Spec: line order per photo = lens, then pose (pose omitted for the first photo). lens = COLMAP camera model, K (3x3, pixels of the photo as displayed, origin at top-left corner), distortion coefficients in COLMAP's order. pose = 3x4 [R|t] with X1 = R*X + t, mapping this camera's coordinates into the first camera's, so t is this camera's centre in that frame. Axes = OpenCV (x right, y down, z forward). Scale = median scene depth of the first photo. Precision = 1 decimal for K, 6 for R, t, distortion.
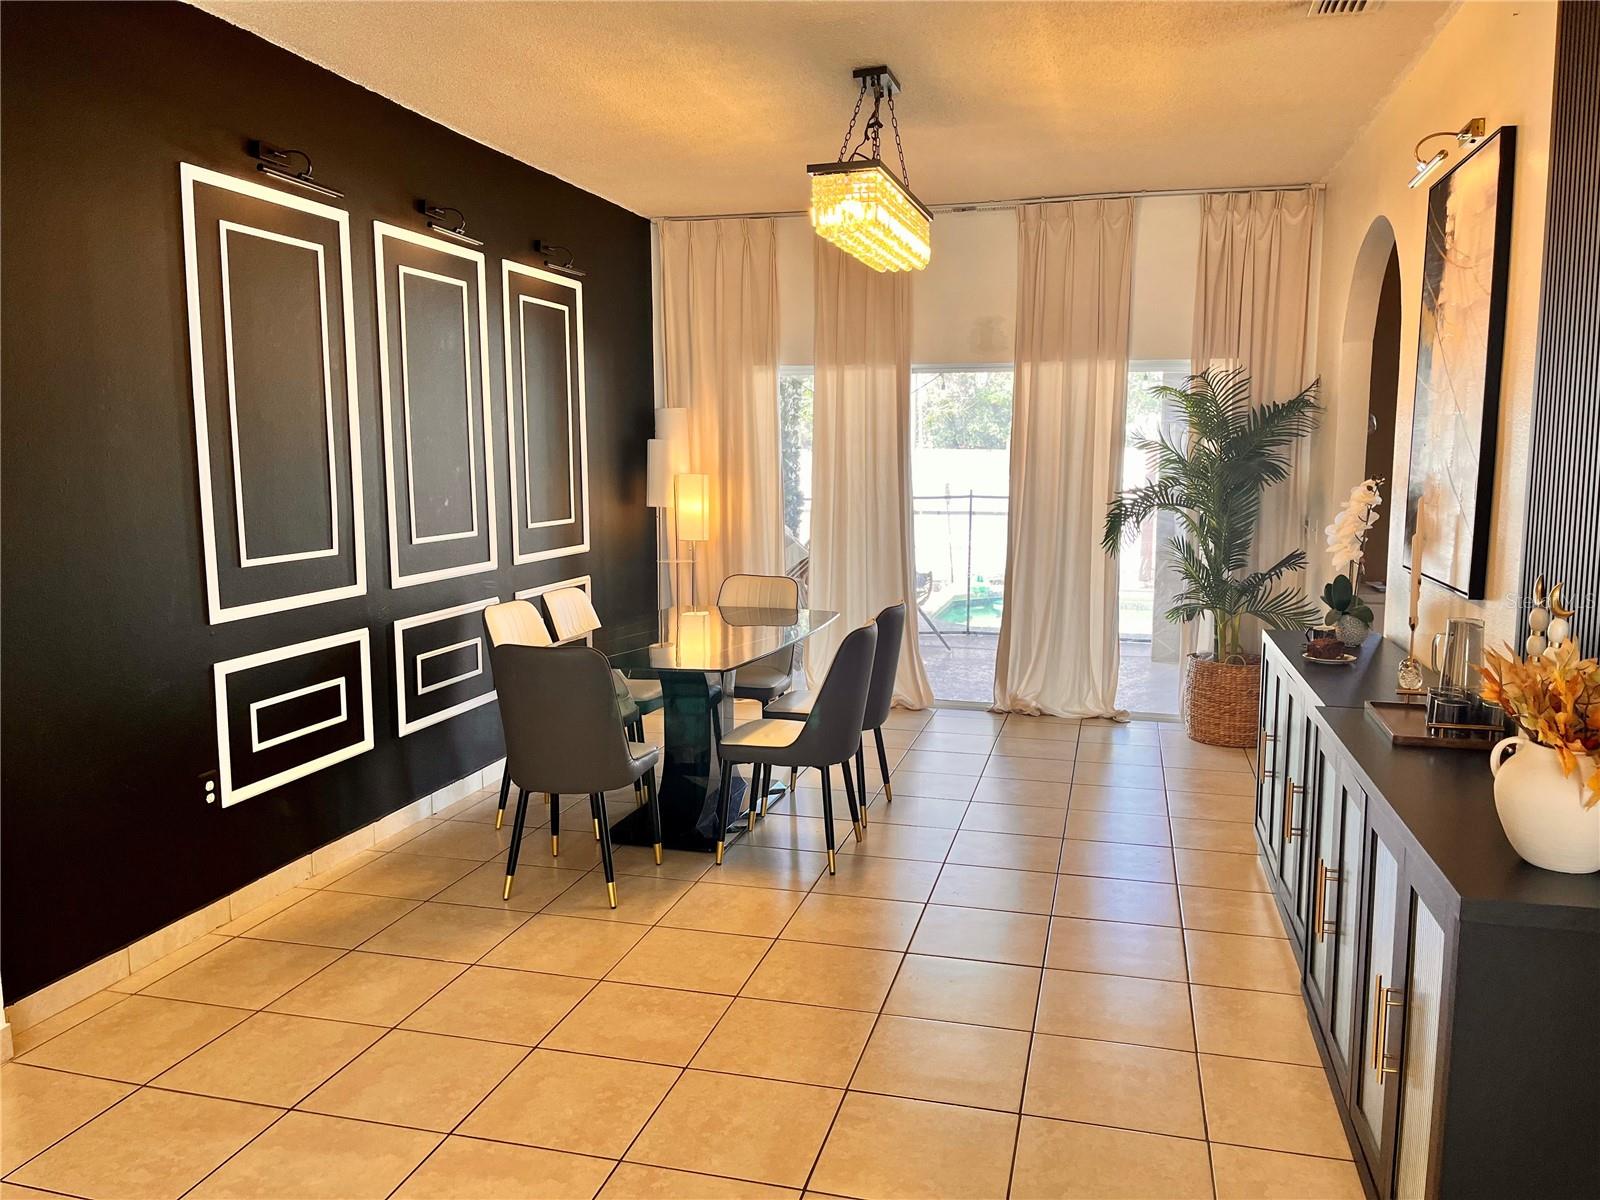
lens RADIAL K [[1216.5, 0, 800.0], [0, 1216.5, 600.0], [0, 0, 1]] dist [0.082659, -0.161286]
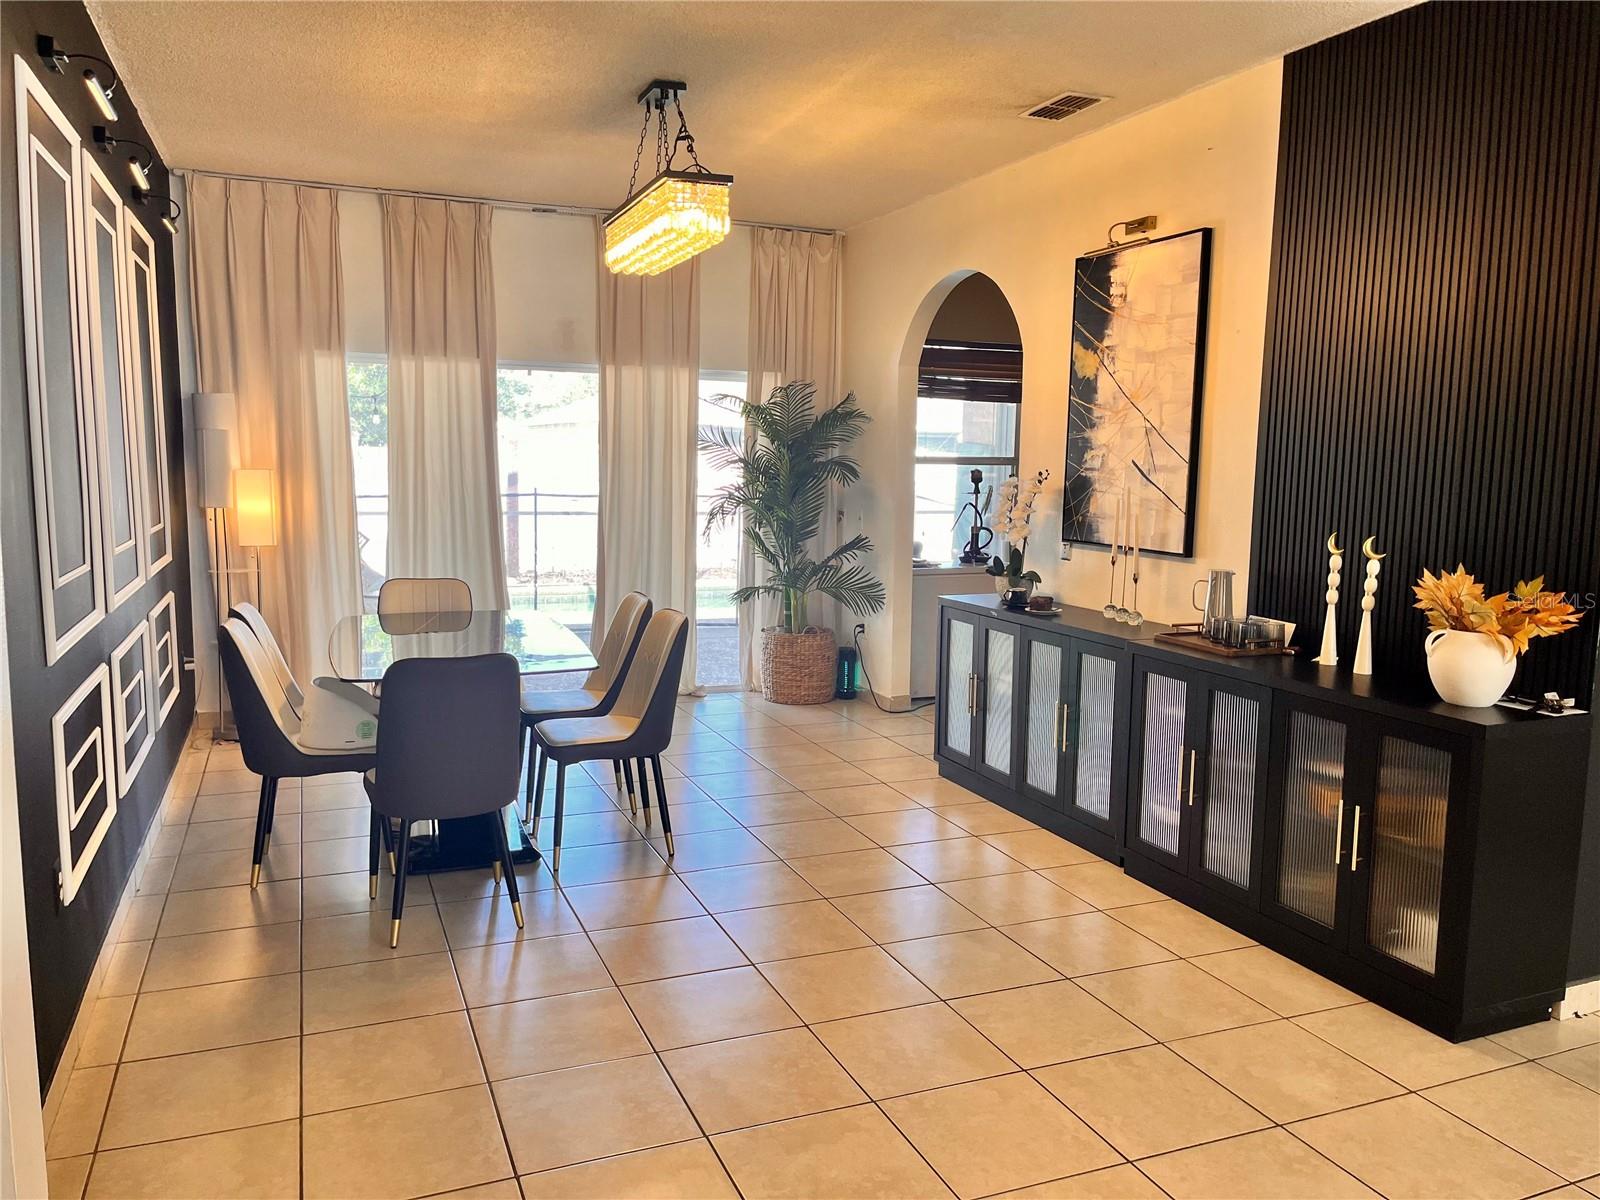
lens RADIAL K [[1216.5, 0, 800.0], [0, 1216.5, 600.0], [0, 0, 1]] dist [0.082659, -0.161286]
pose [[0.796105, -0.062092, 0.601965, -0.338977], [0.062407, 0.997842, 0.020391, -0.004248], [-0.601932, 0.021334, 0.798262, 0.069583]]
